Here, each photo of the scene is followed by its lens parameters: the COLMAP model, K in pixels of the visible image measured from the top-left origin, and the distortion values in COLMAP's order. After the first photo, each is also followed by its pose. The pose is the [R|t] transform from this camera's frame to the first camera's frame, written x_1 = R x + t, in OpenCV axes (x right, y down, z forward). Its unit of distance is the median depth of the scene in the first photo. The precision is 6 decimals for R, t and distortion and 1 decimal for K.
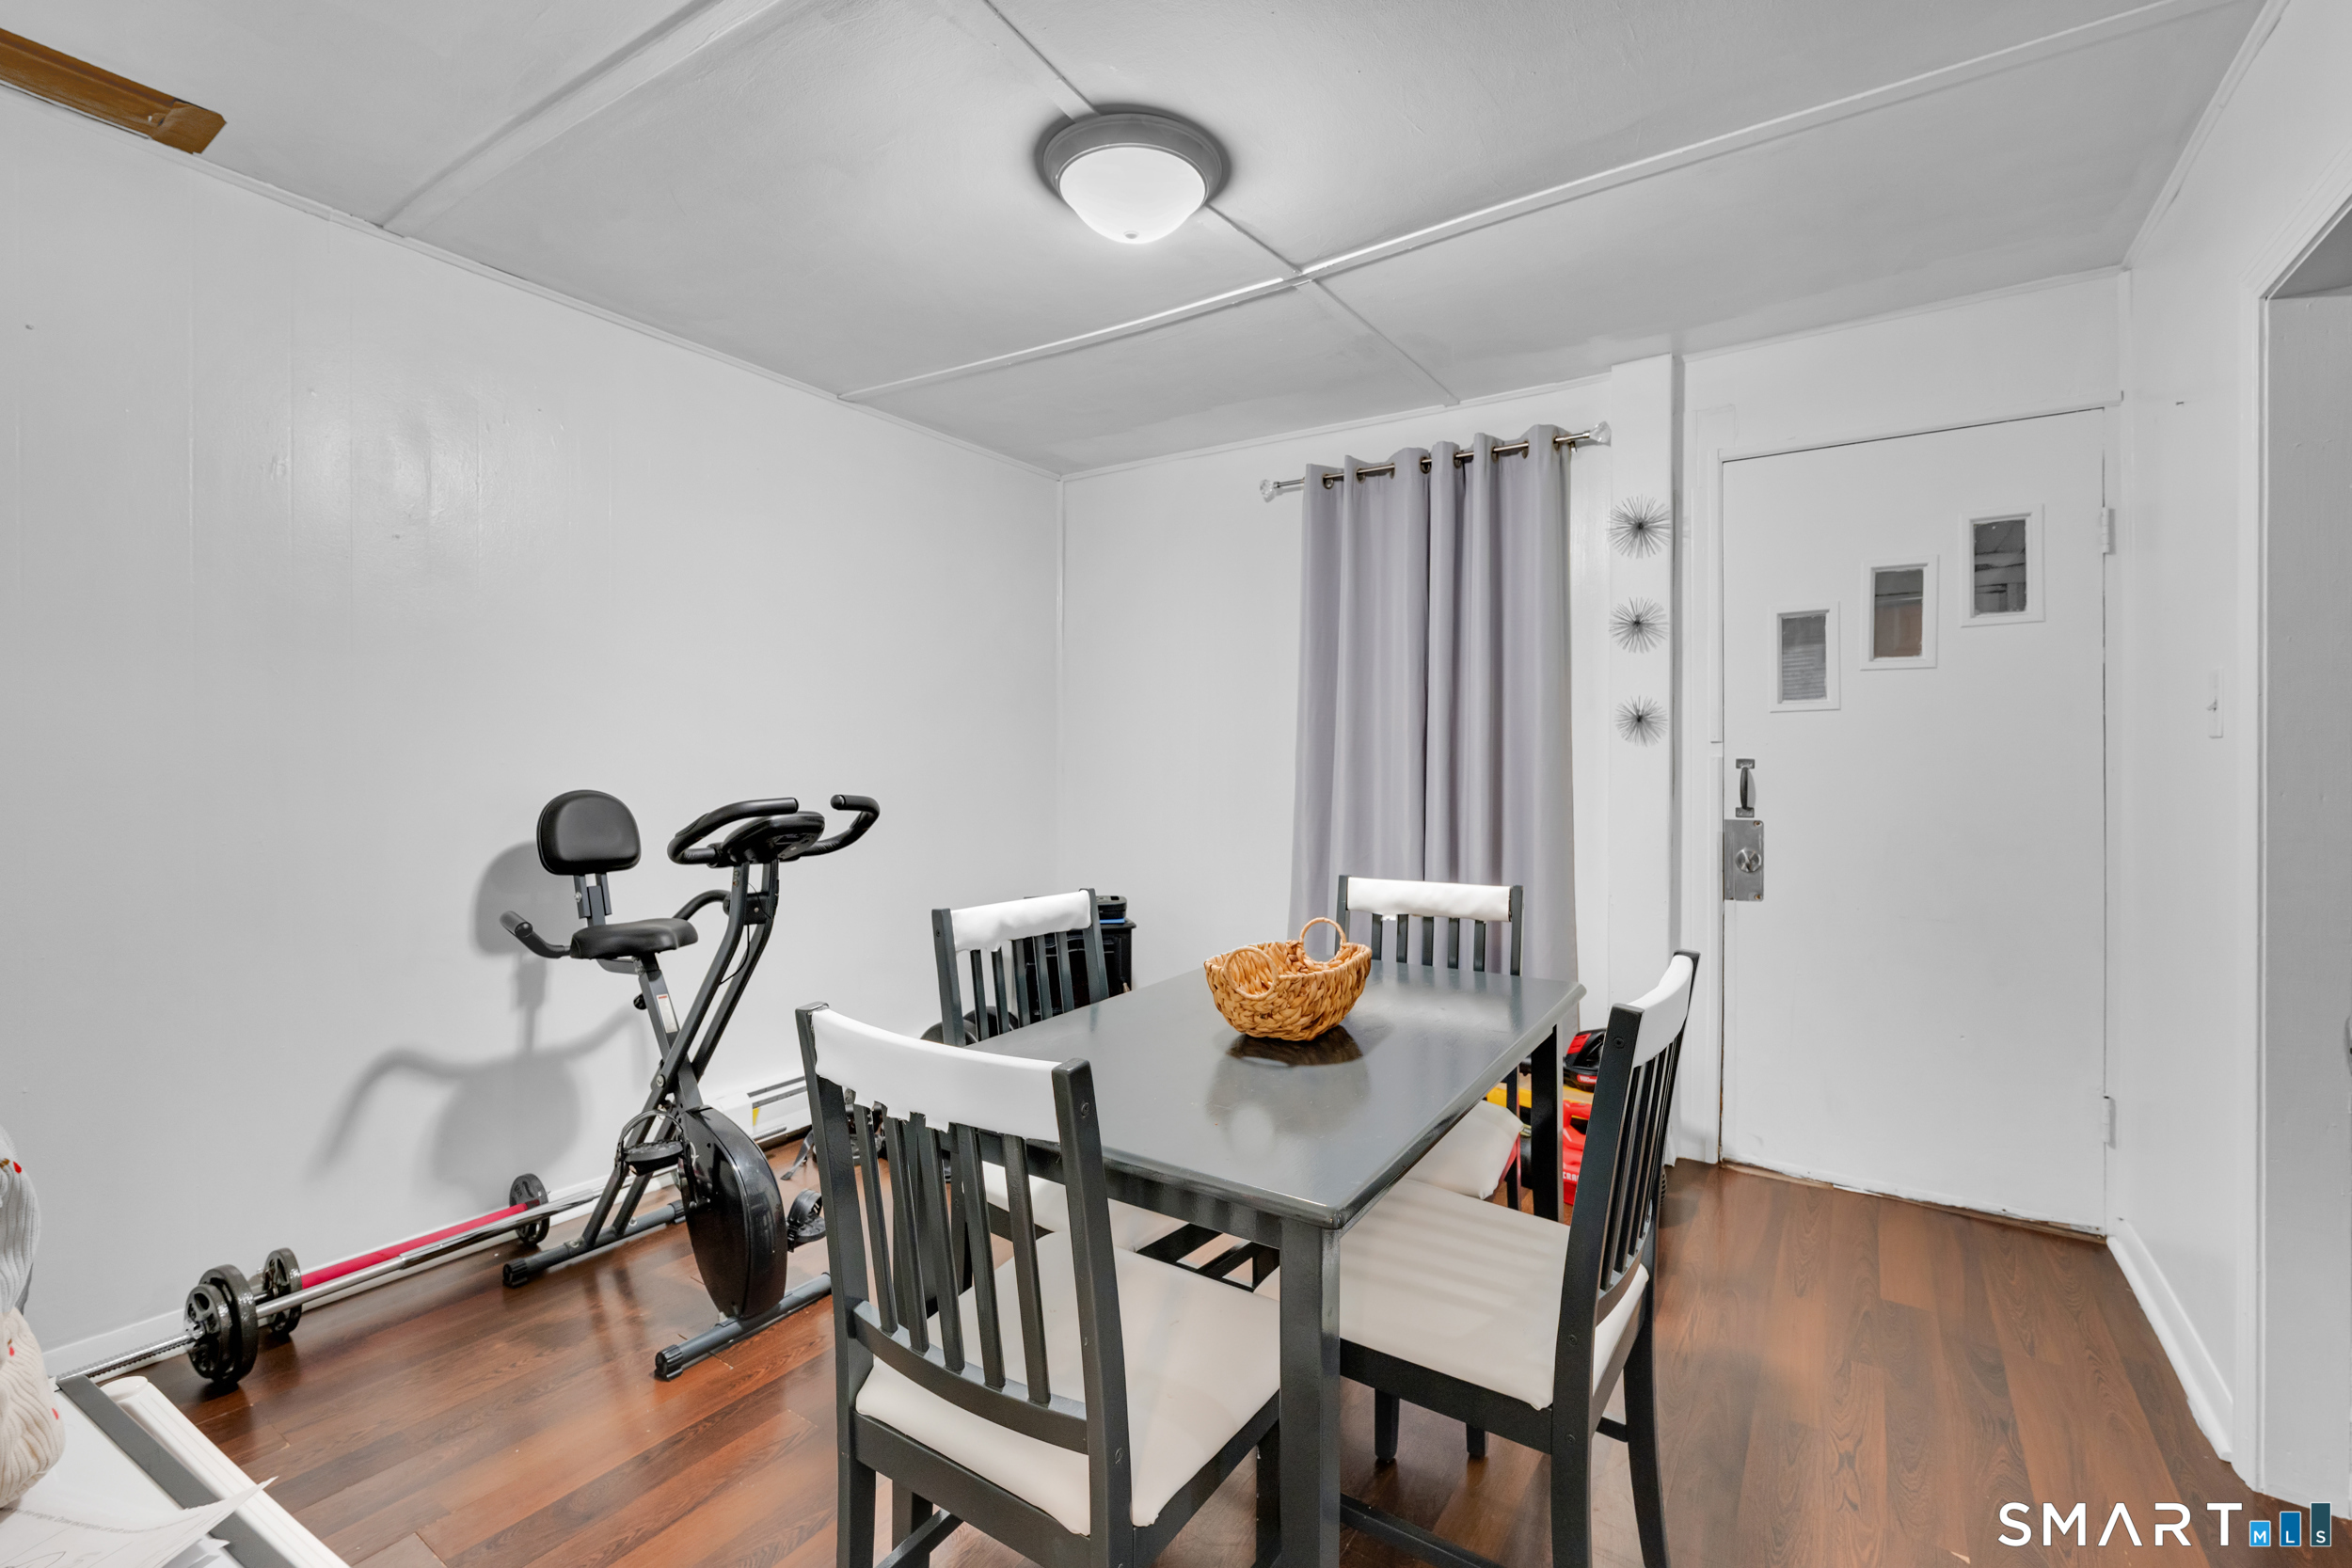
lens RADIAL K [[1082.4, 0, 1176.0], [0, 1082.4, 784.0], [0, 0, 1]] dist [0.000644, -0.000002]
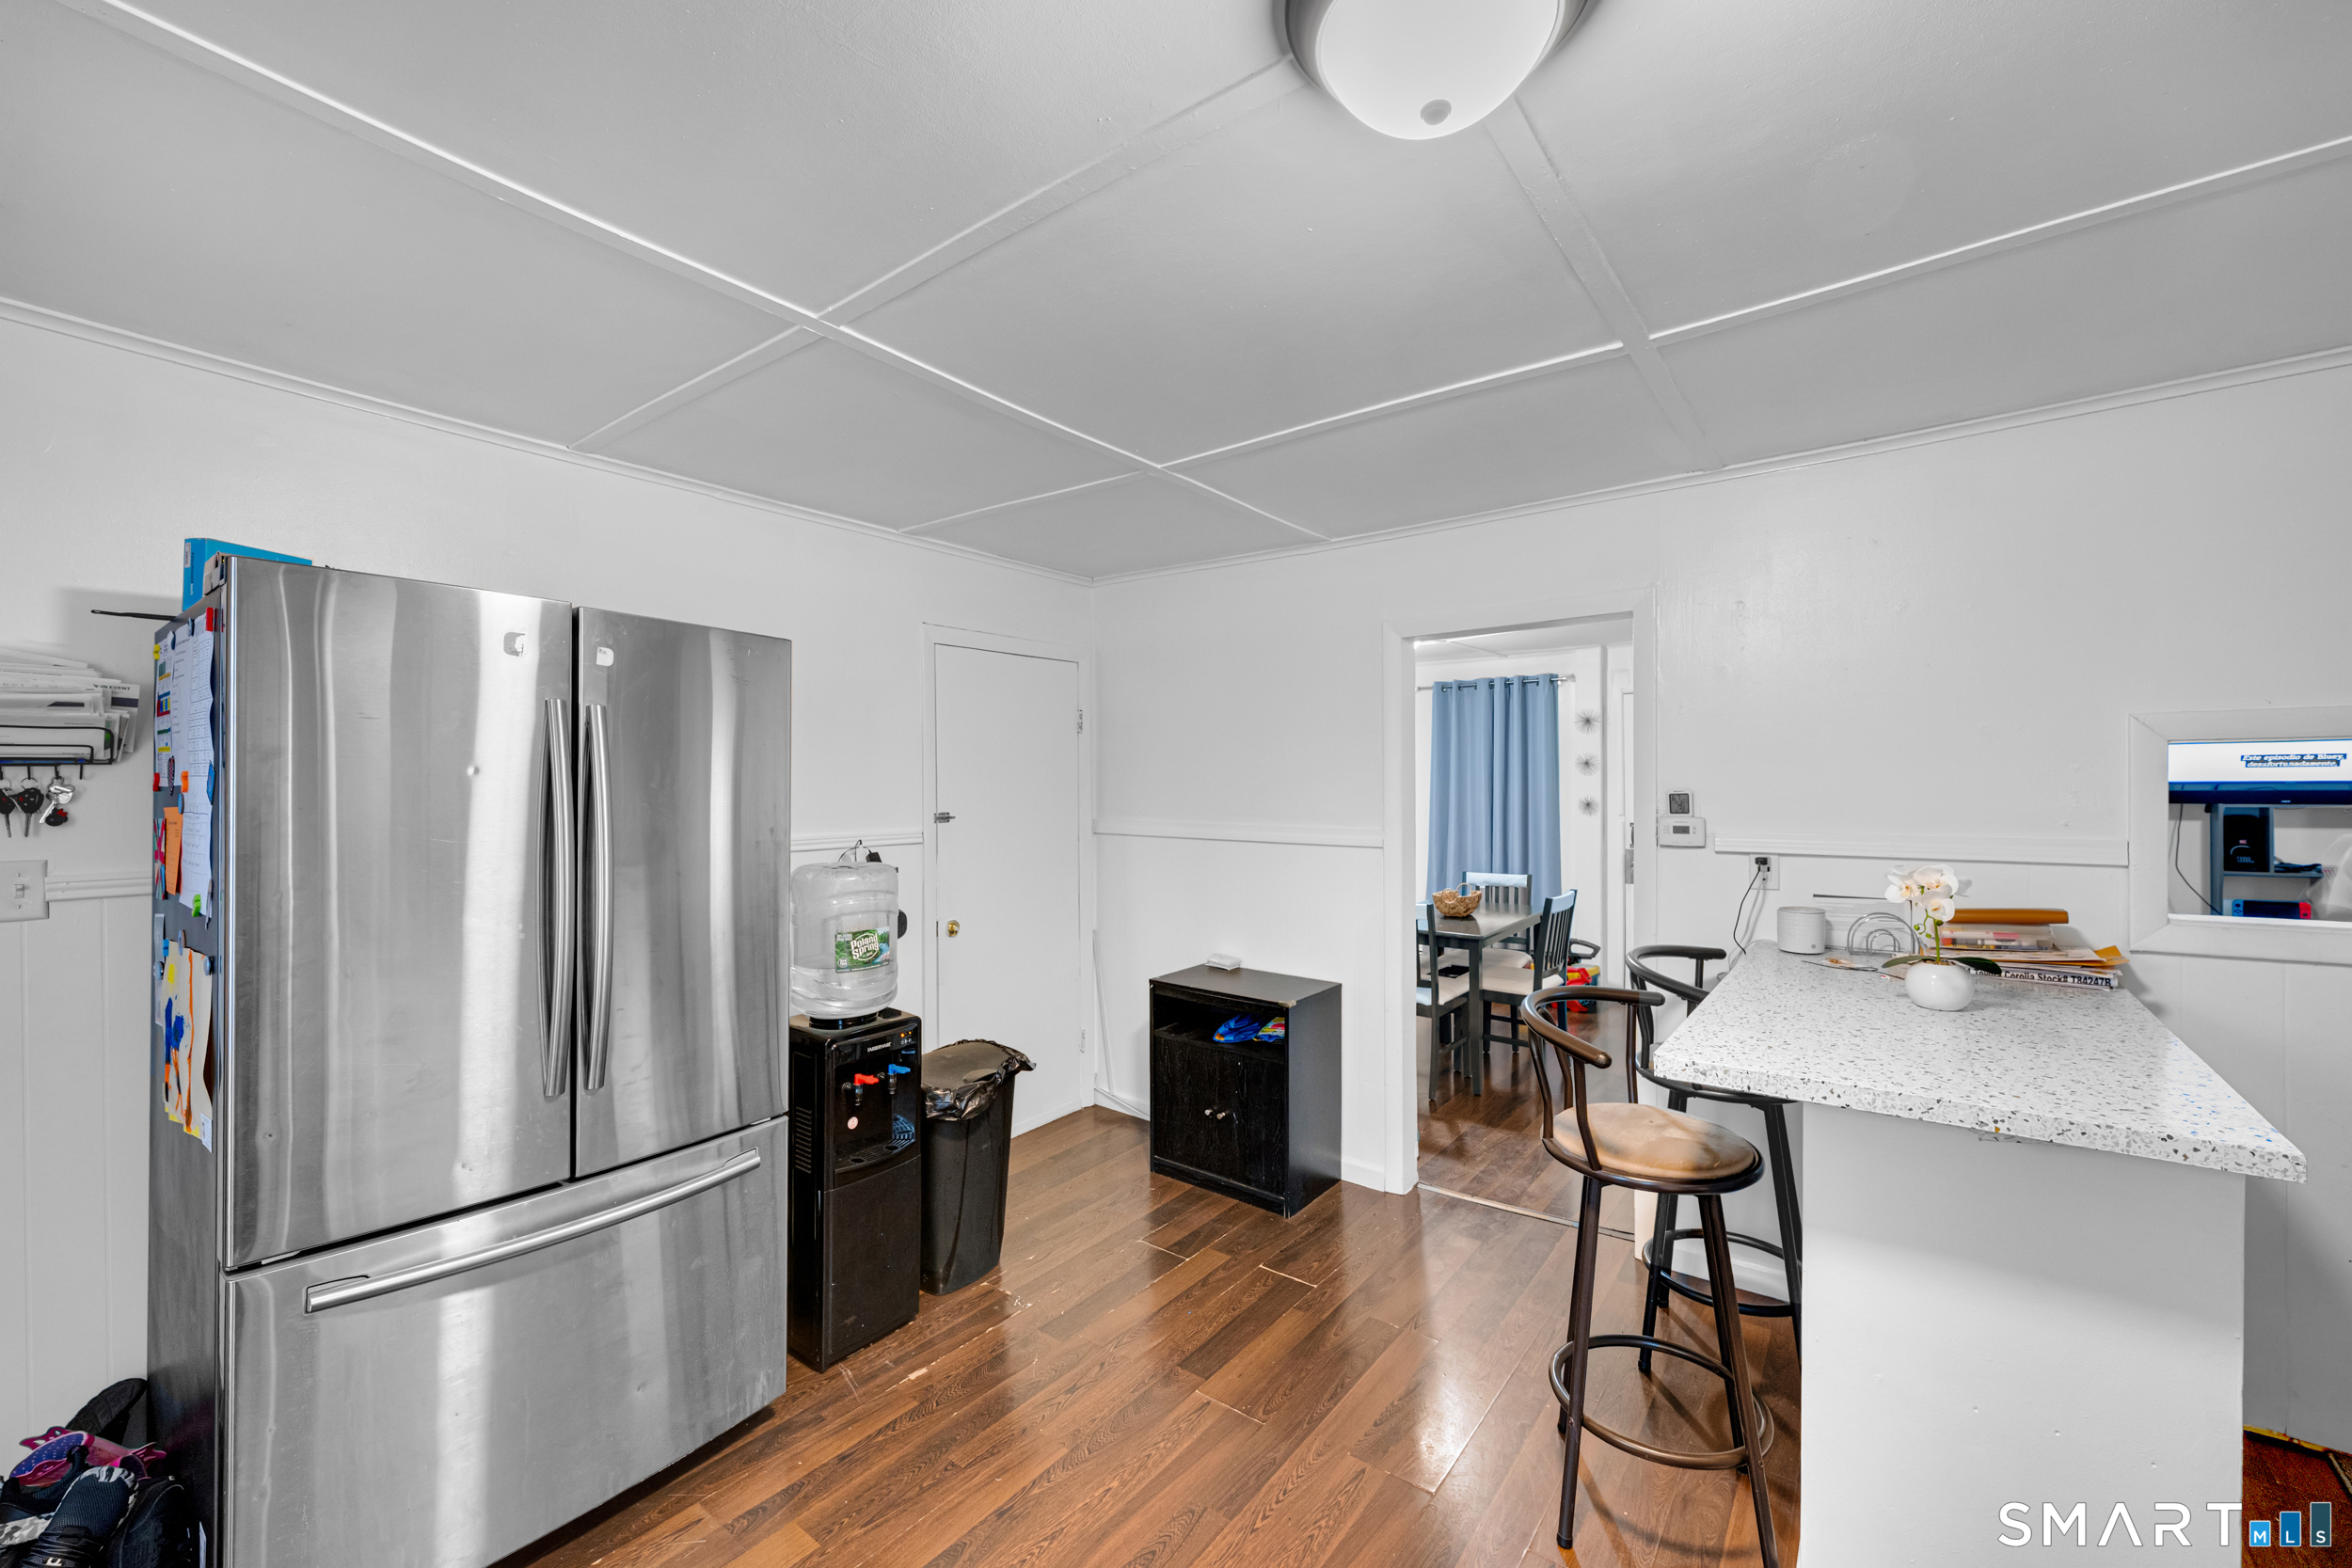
lens RADIAL K [[944.2, 0, 1176.0], [0, 944.2, 784.0], [0, 0, 1]] dist [0.000220, -0.000138]
pose [[0.996886, 0.000215, -0.078851, -0.286041], [-0.001291, 0.999907, -0.013599, -0.075762], [0.078840, 0.013658, 0.996794, -1.068665]]
